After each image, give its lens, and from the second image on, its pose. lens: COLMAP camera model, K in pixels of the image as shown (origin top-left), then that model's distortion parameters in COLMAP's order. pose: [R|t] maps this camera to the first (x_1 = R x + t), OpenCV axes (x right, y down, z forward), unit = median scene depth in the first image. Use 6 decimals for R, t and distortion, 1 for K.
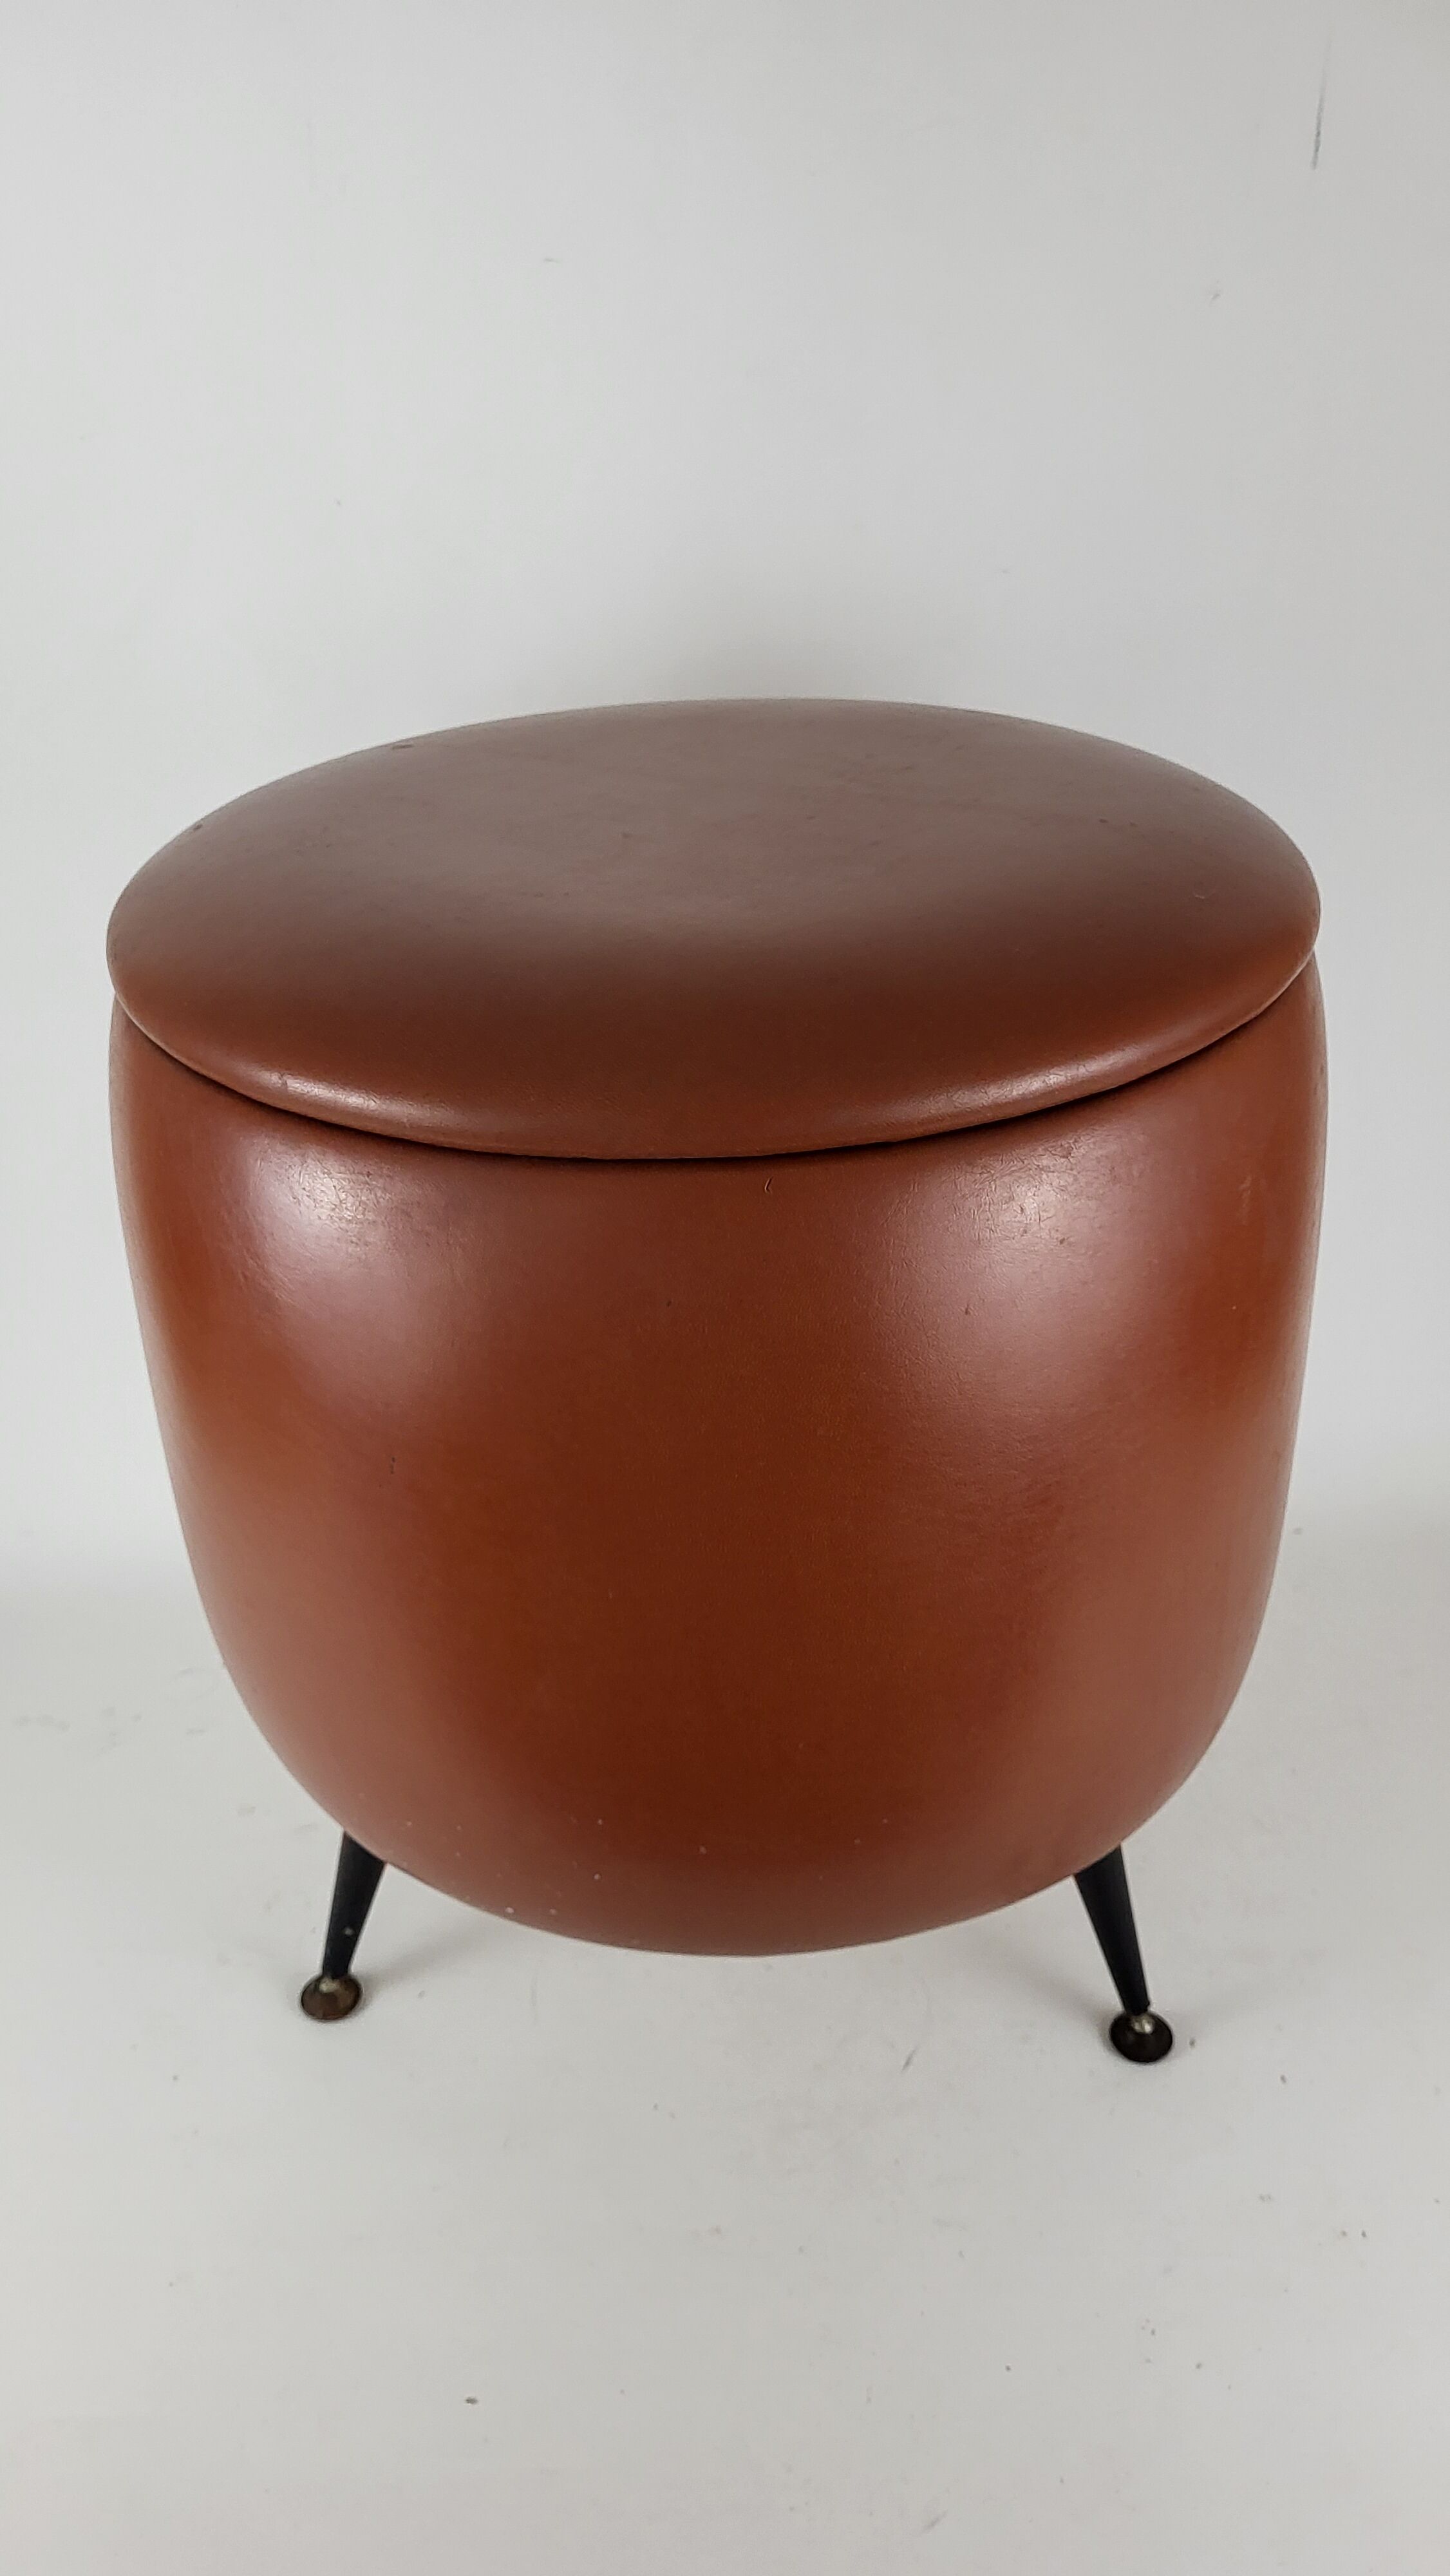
lens RADIAL K [[1841.6, 0, 725.0], [0, 1841.6, 1288.0], [0, 0, 1]] dist [-0.013209, -0.003724]
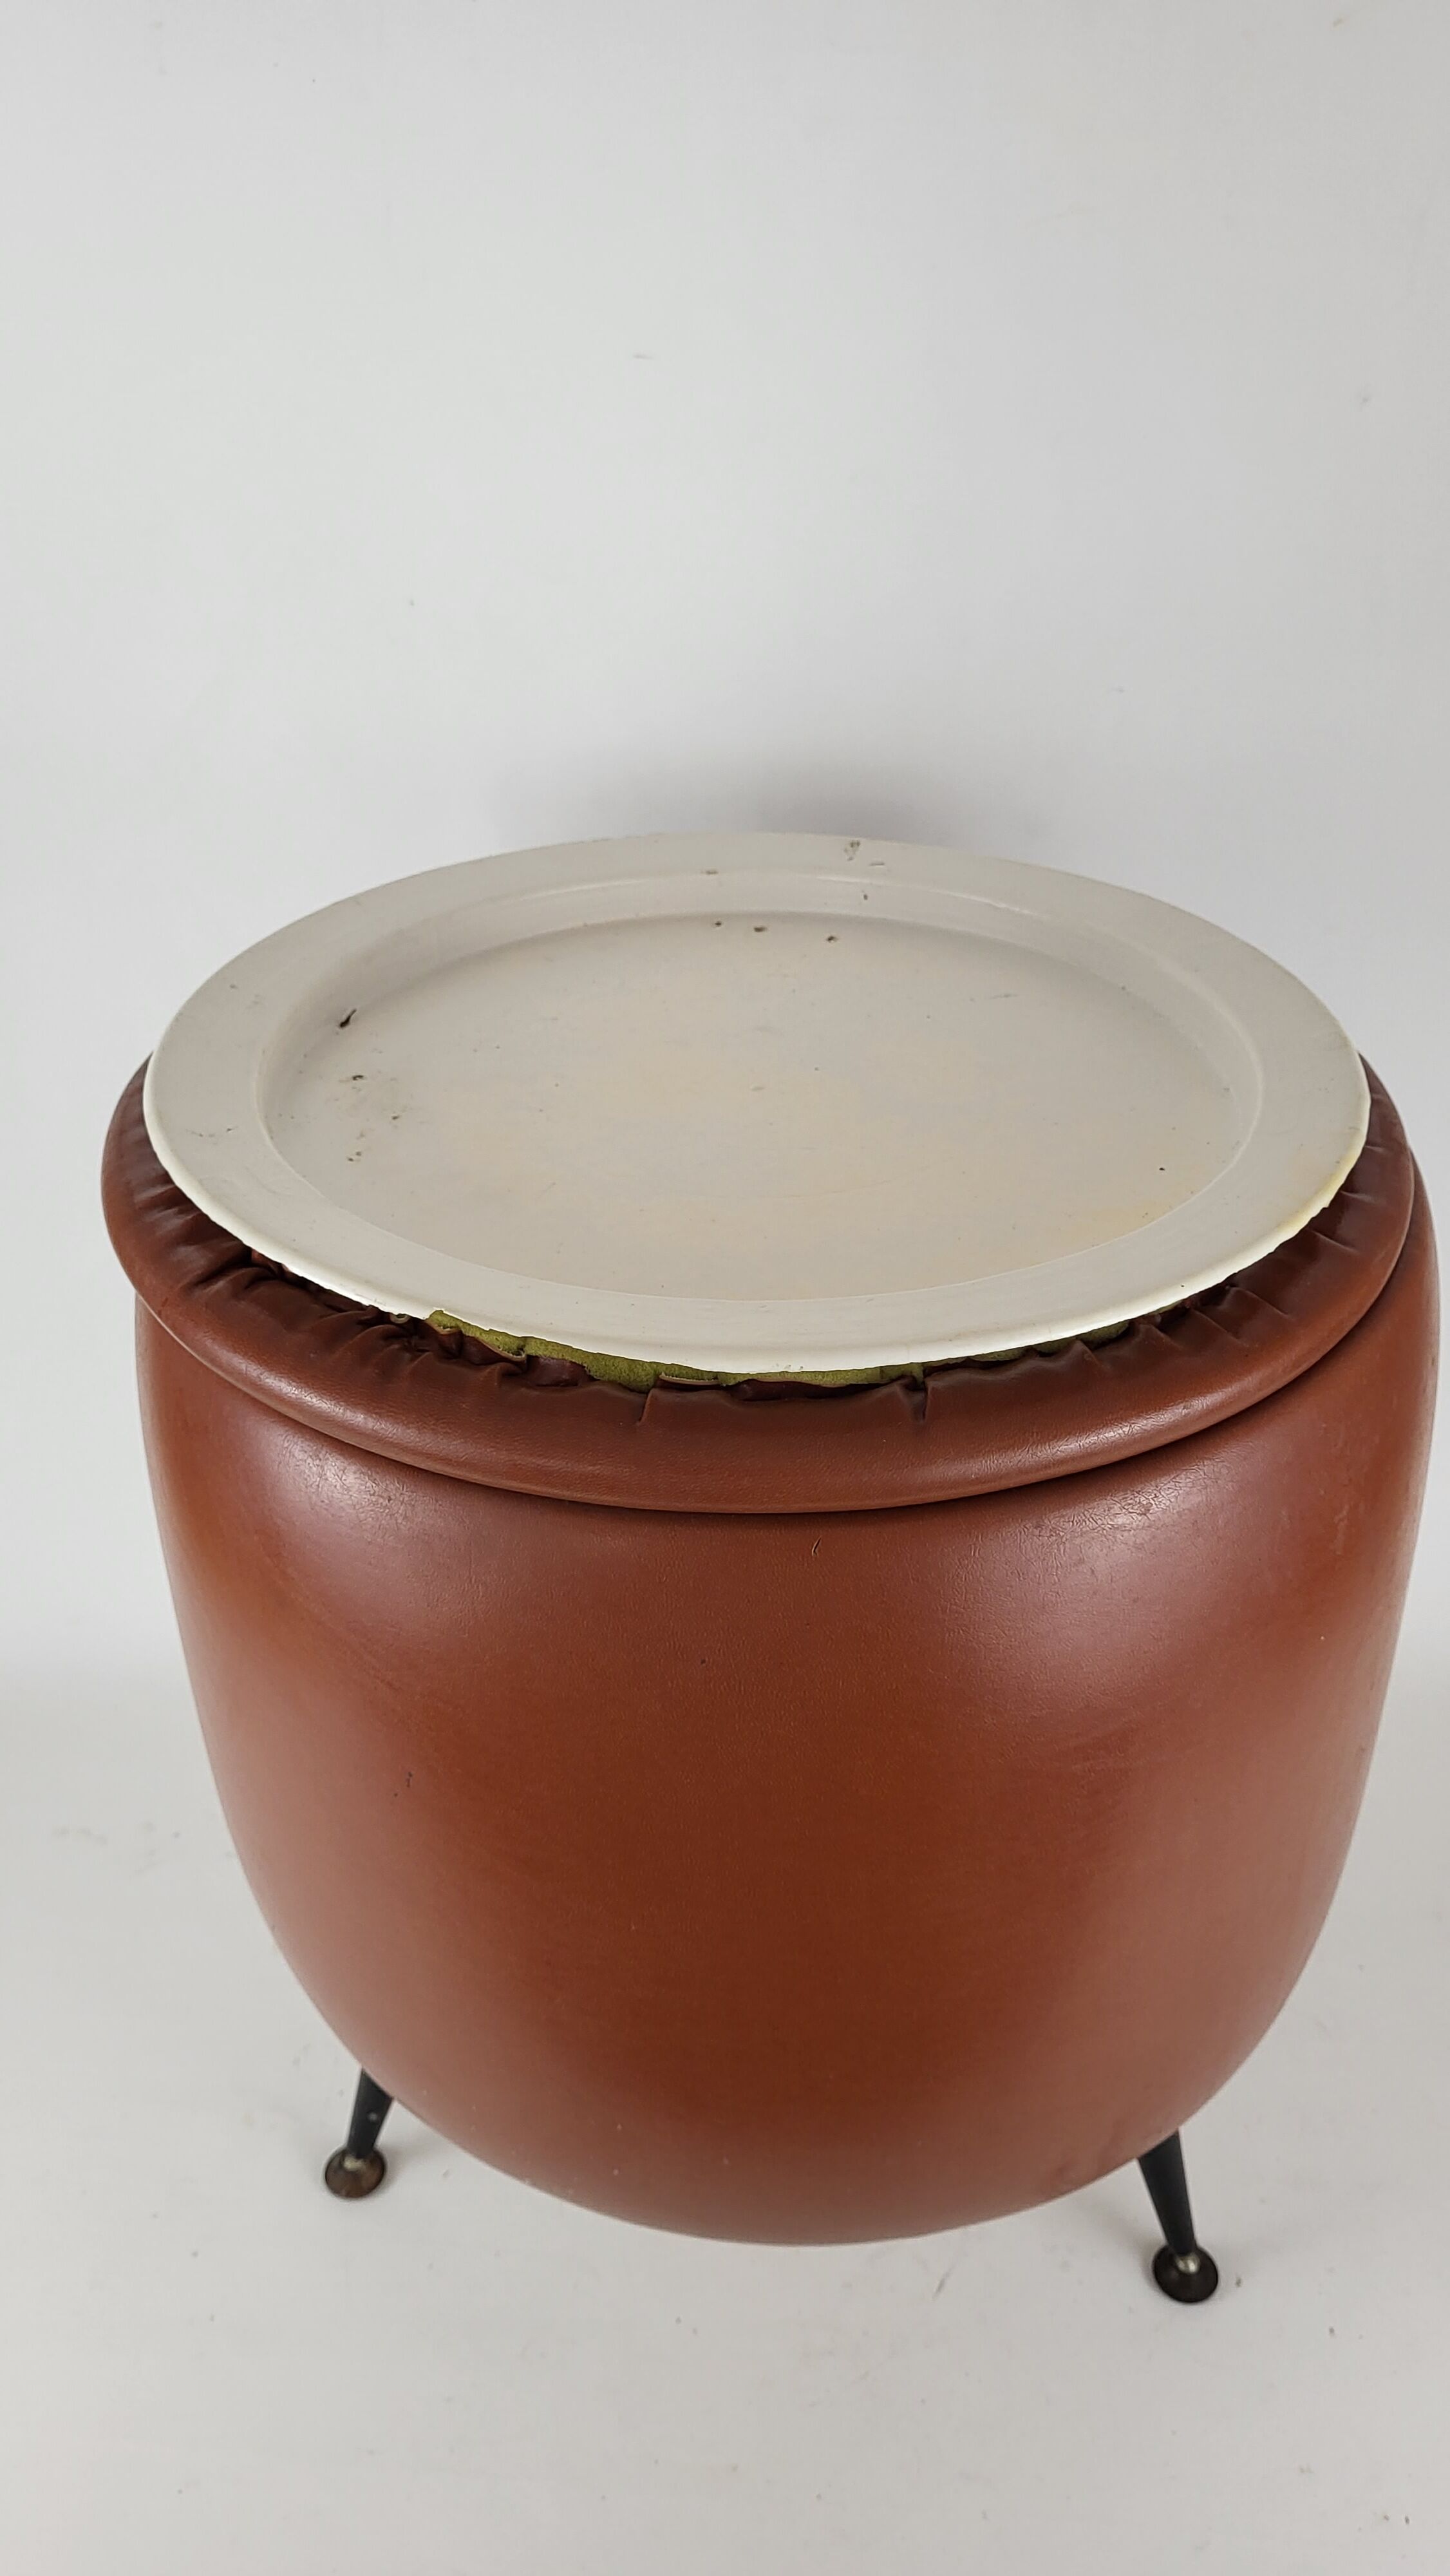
lens RADIAL K [[1841.6, 0, 725.0], [0, 1841.6, 1288.0], [0, 0, 1]] dist [-0.013209, -0.003724]
pose [[0.998122, 0.039386, -0.046924, 0.011636], [-0.036952, 0.997981, 0.051659, -0.162081], [0.048864, -0.049828, 0.997562, 0.061227]]
